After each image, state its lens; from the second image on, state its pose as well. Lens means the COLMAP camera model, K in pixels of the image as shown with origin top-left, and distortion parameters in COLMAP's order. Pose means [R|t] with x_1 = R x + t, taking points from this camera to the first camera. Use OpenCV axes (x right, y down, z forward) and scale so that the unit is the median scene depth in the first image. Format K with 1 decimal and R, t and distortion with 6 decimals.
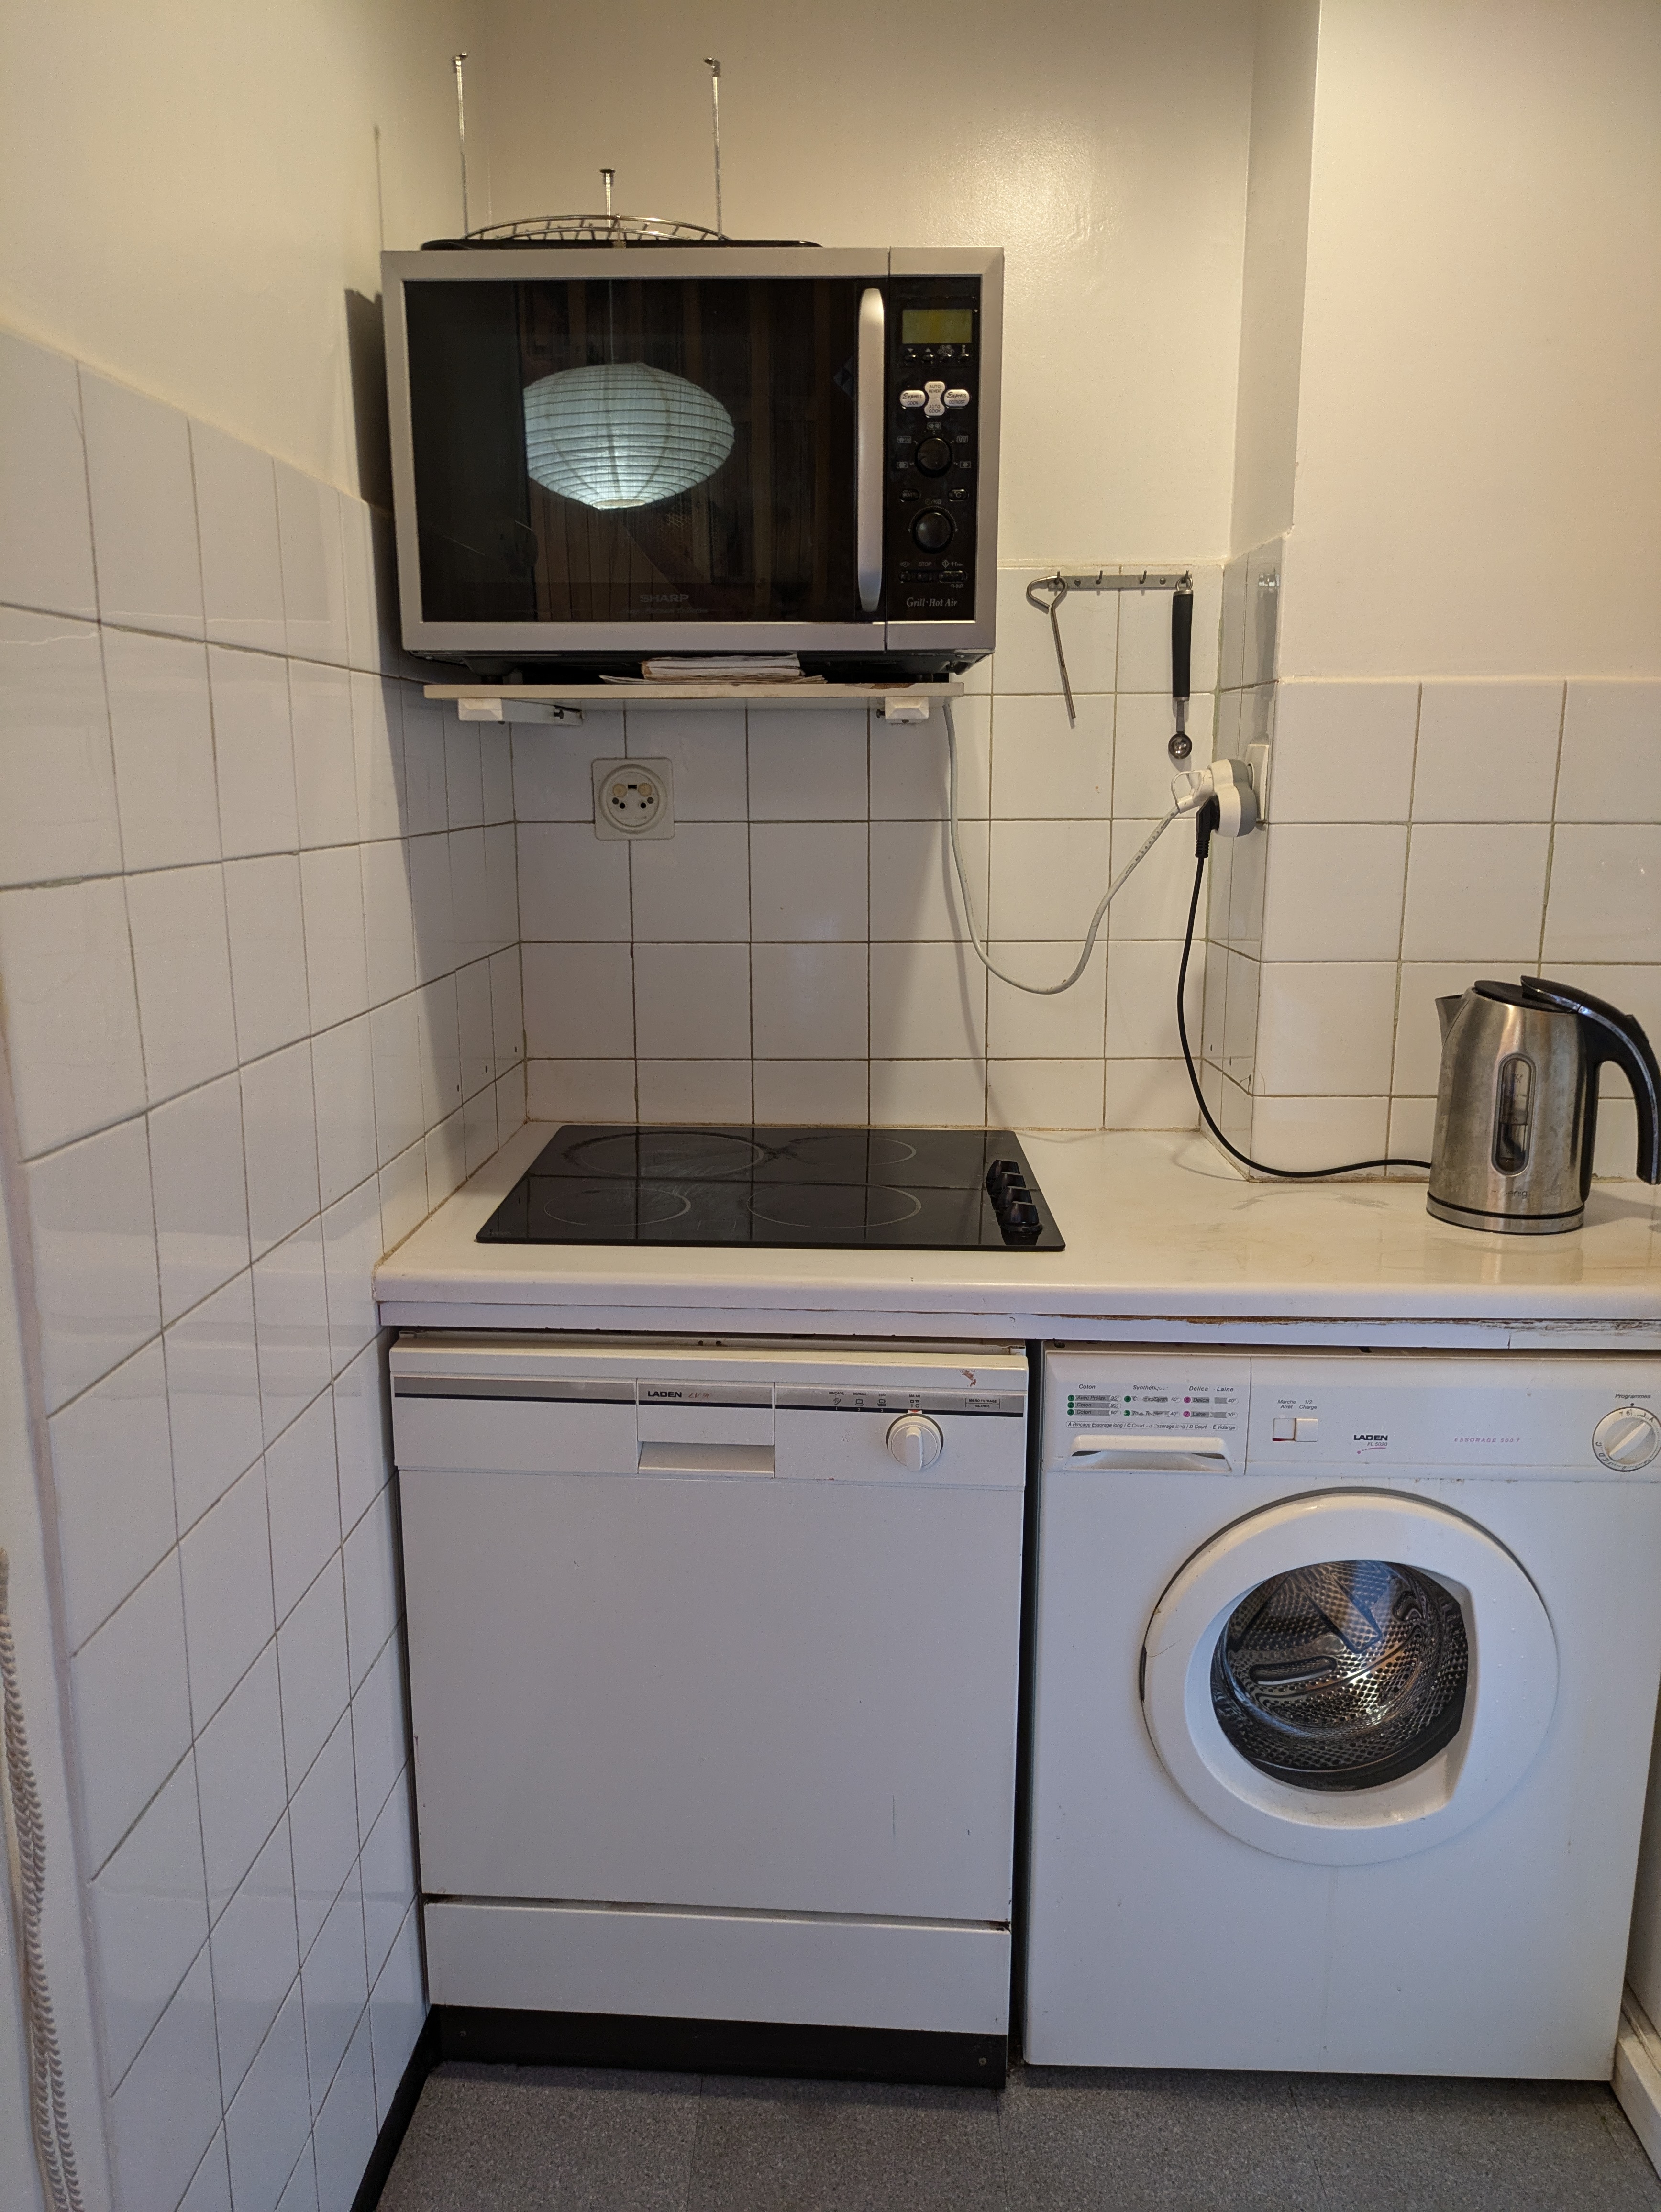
lens RADIAL K [[1675.0, 0, 827.0], [0, 1675.0, 1113.0], [0, 0, 1]] dist [0.049865, -0.050758]
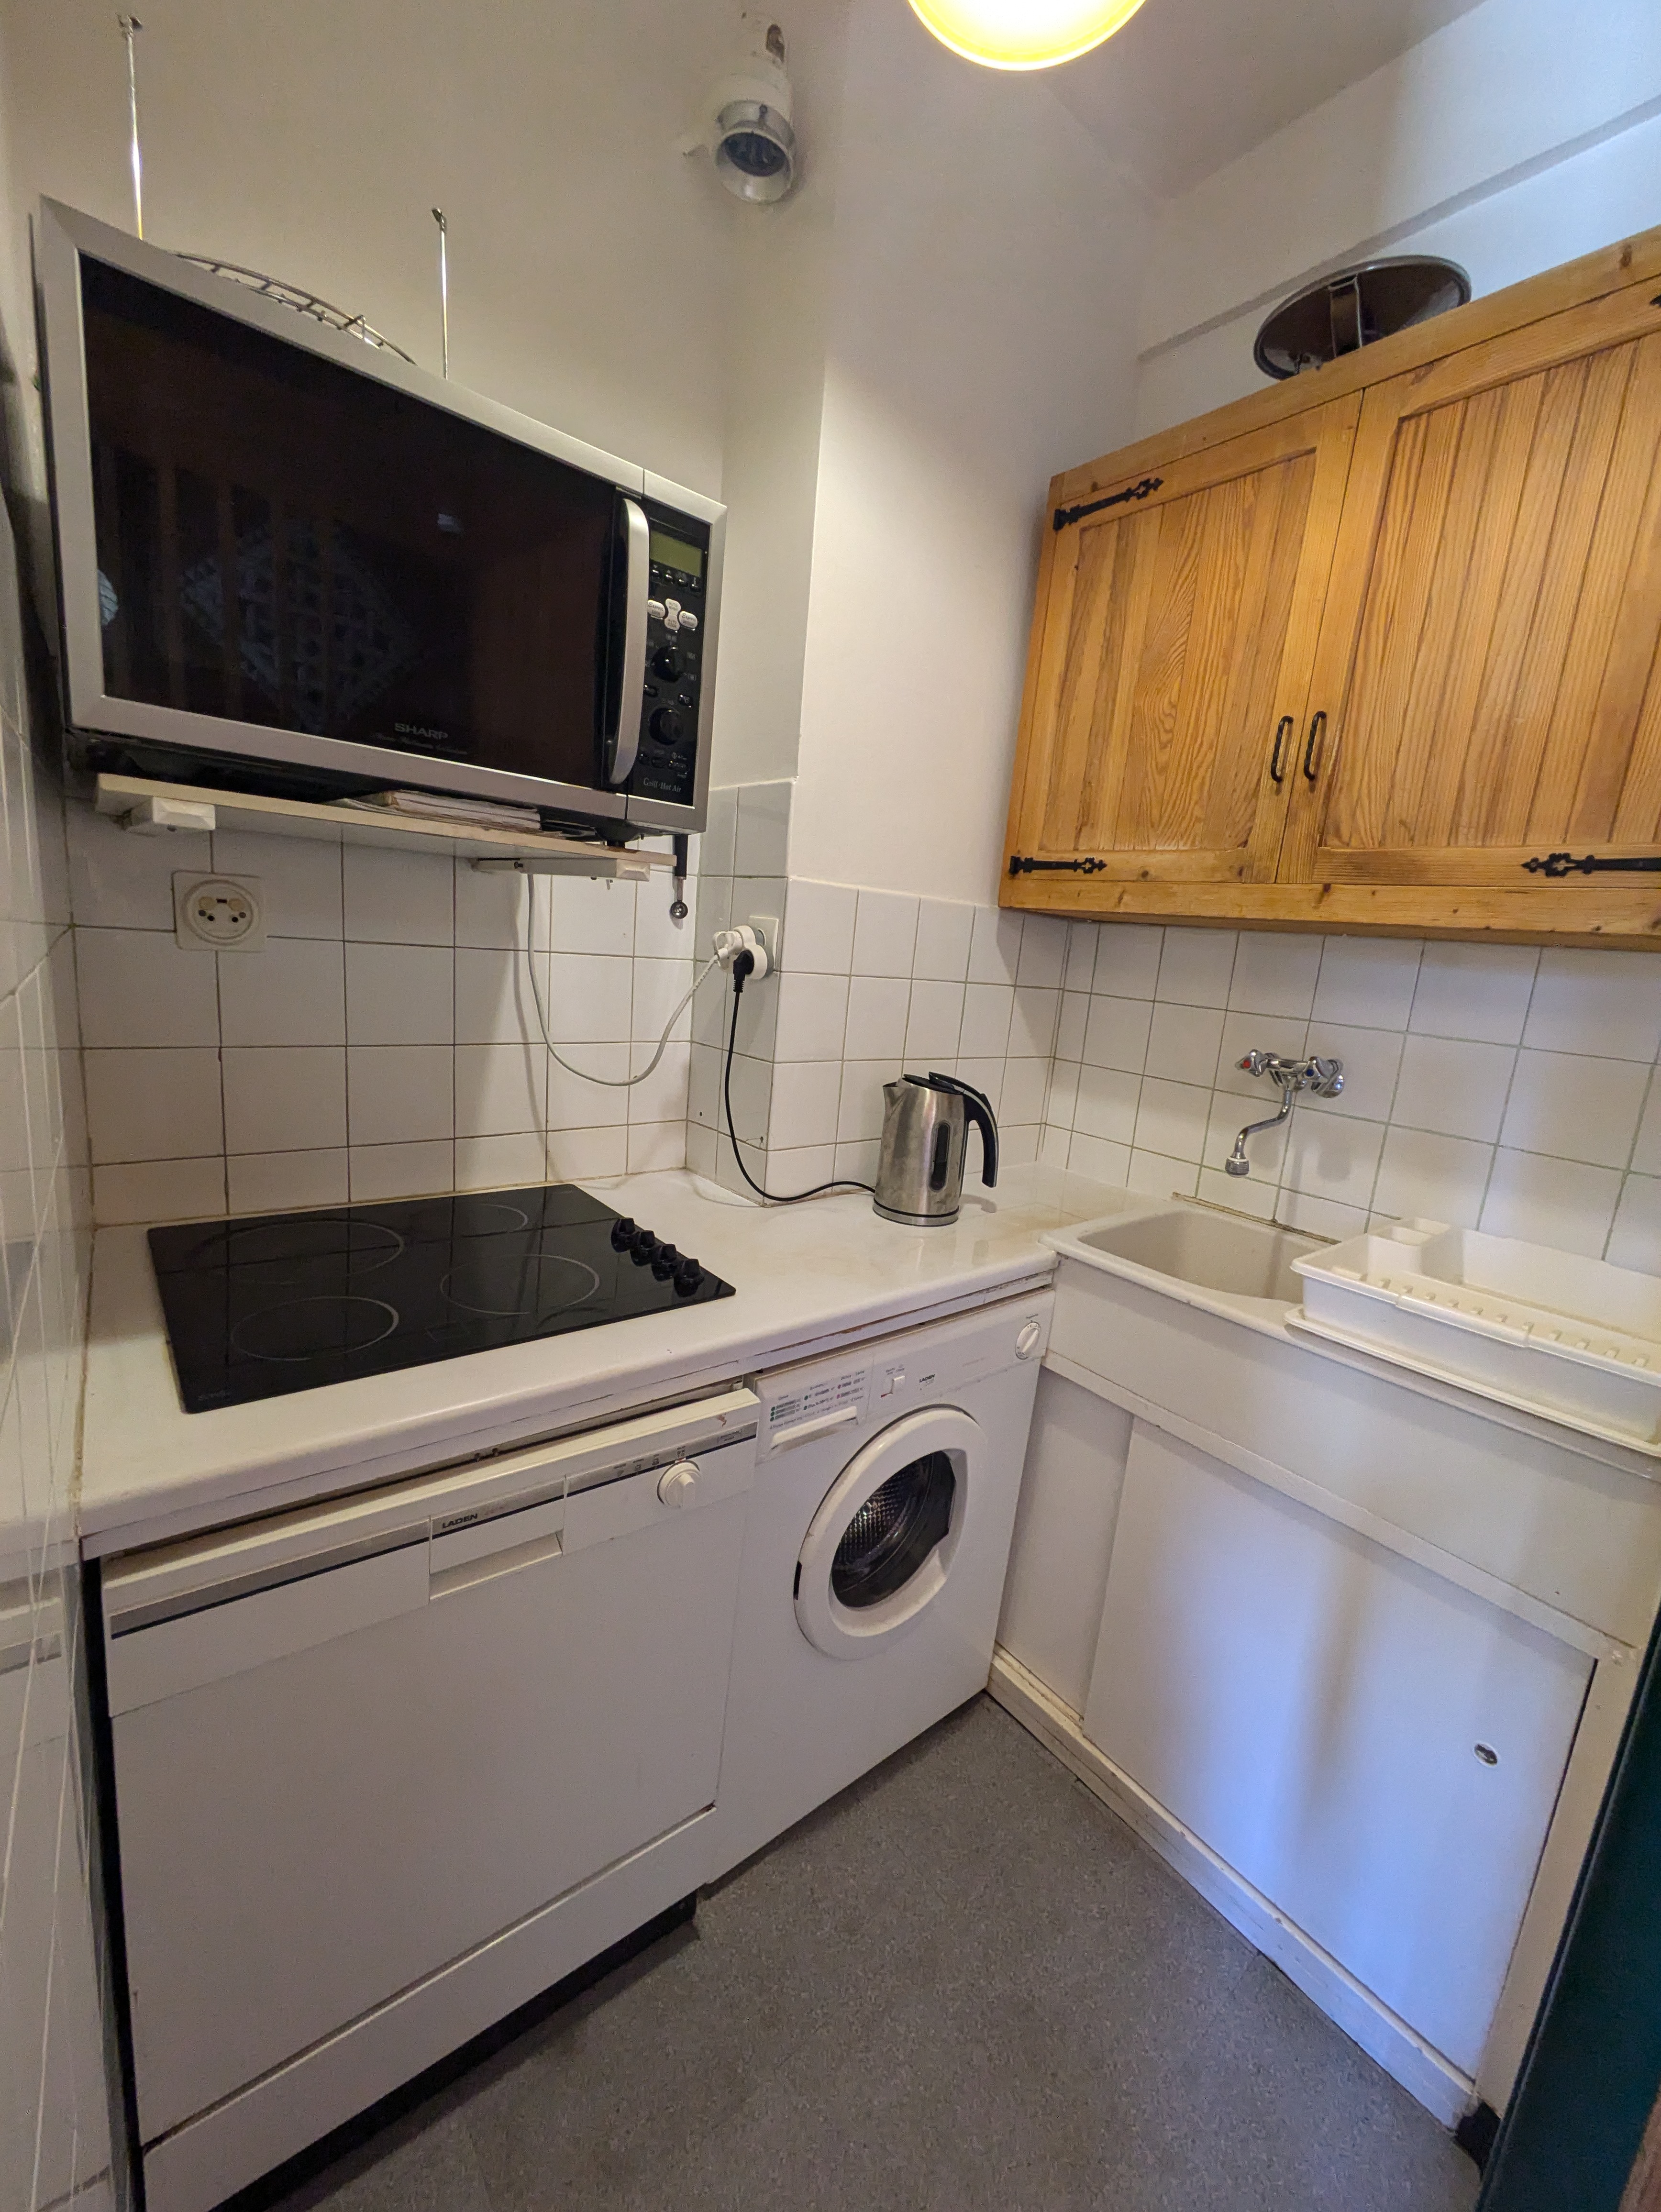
lens RADIAL K [[879.0, 0, 831.6], [0, 879.0, 1098.1], [0, 0, 1]] dist [-0.003750, 0.001606]
pose [[0.746882, -0.051806, 0.662936, -0.243618], [0.043698, 0.998629, 0.028807, -0.085025], [-0.663519, 0.007453, 0.748122, 0.407923]]
